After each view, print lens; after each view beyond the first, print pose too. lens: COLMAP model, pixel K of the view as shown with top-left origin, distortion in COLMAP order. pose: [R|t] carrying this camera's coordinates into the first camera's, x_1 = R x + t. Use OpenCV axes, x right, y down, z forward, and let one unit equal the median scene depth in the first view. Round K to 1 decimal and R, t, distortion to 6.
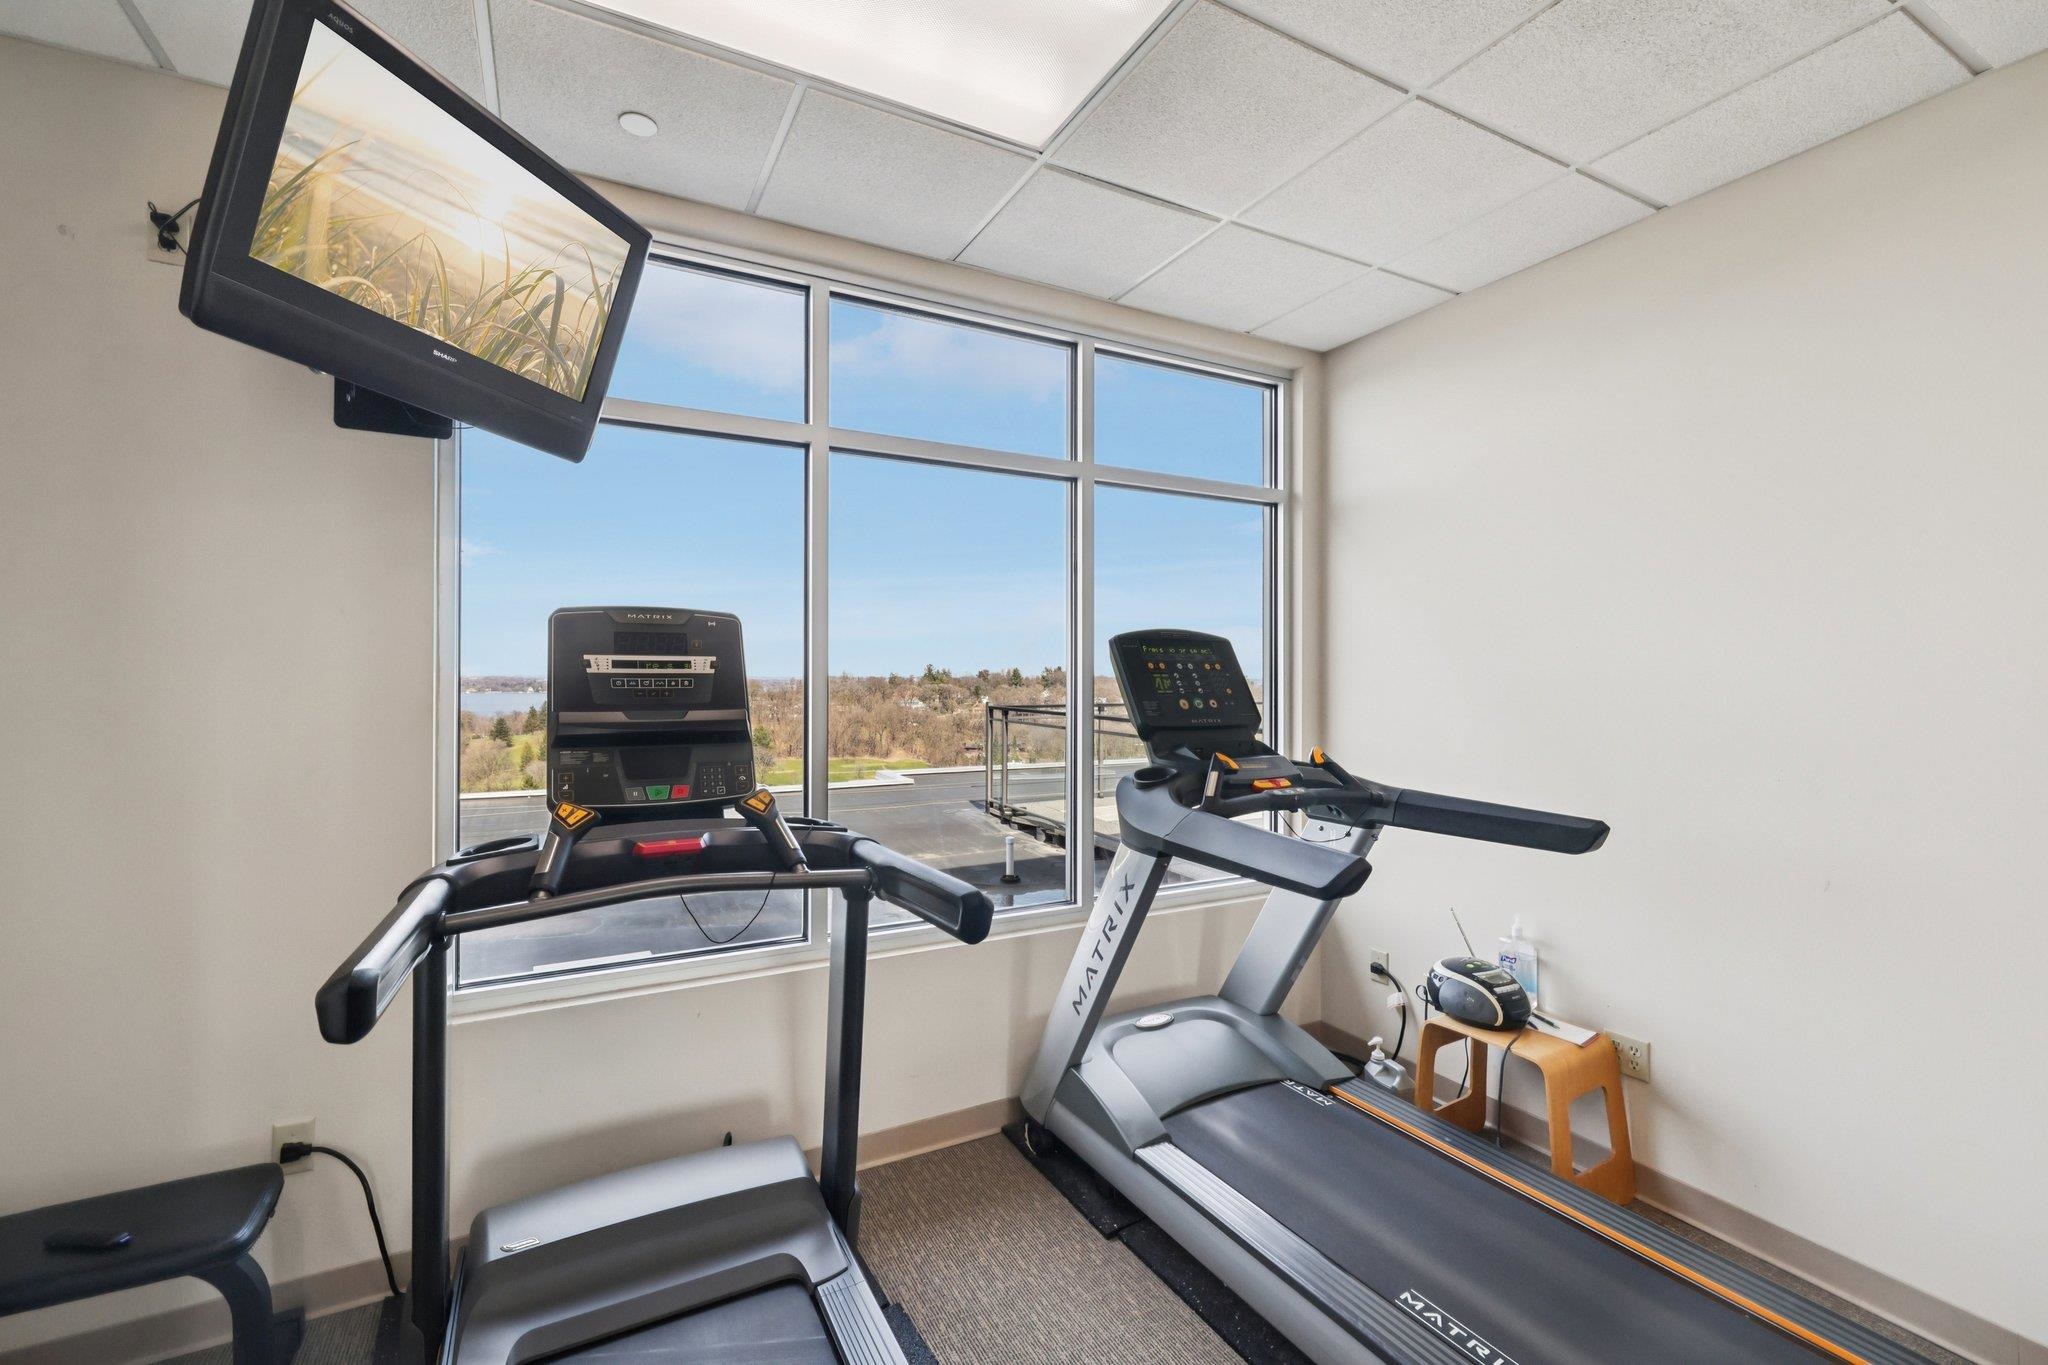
lens RADIAL K [[890.0, 0, 1016.8], [0, 890.0, 678.9], [0, 0, 1]] dist [0.000201, -0.000249]
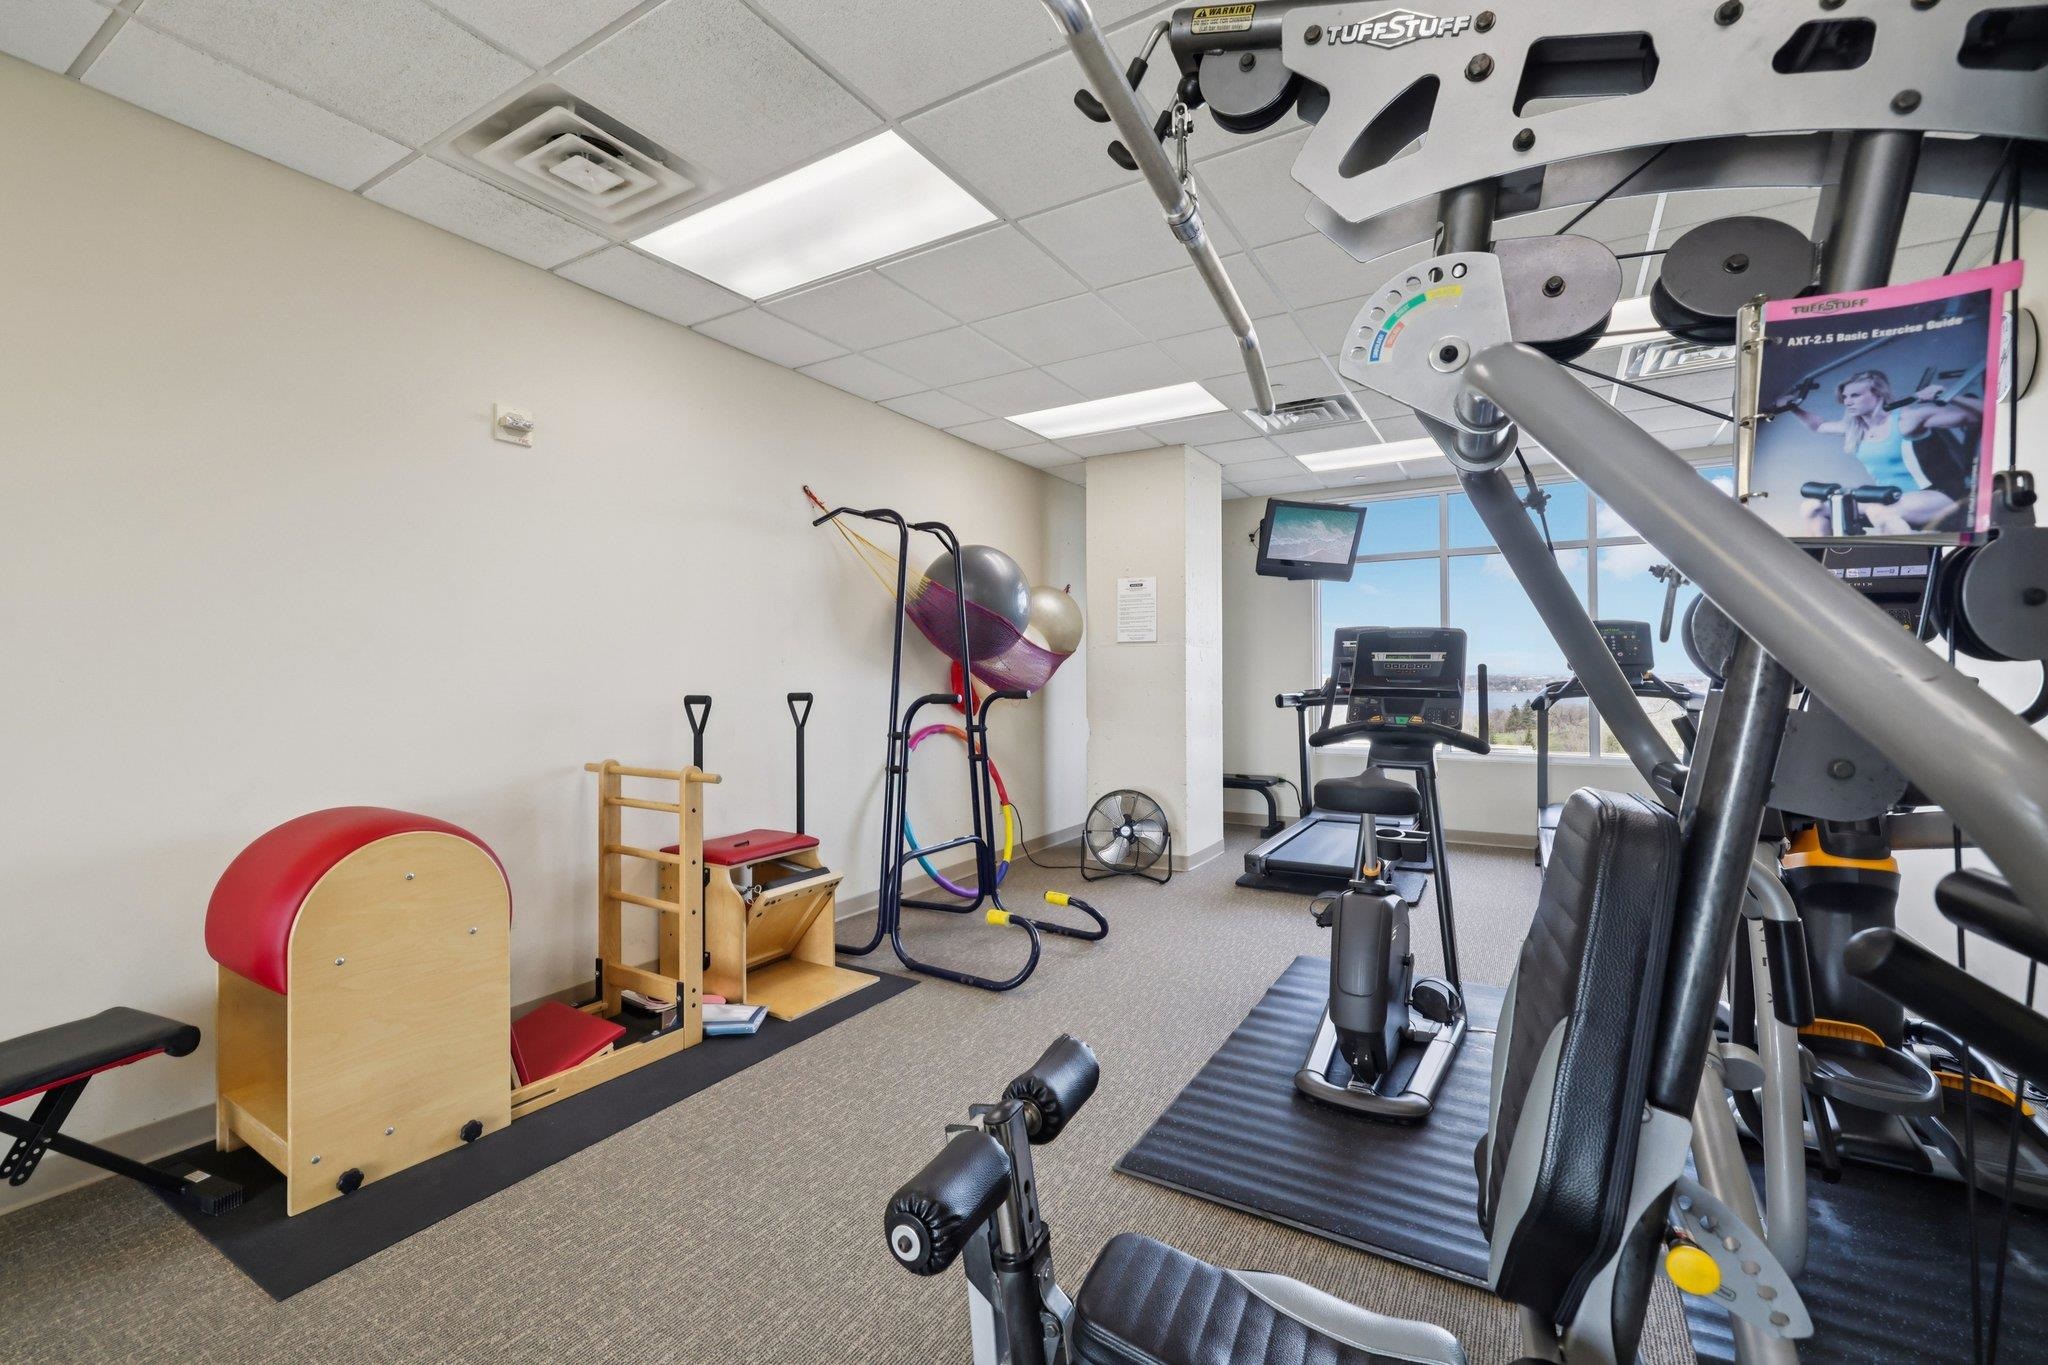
lens RADIAL K [[890.0, 0, 1007.6], [0, 890.0, 677.7], [0, 0, 1]] dist [0.000201, -0.000249]
pose [[0.521327, -0.006556, -0.853332, 1.796678], [0.004878, 0.999977, -0.004702, 0.122477], [0.853343, -0.001712, 0.521347, -1.934128]]
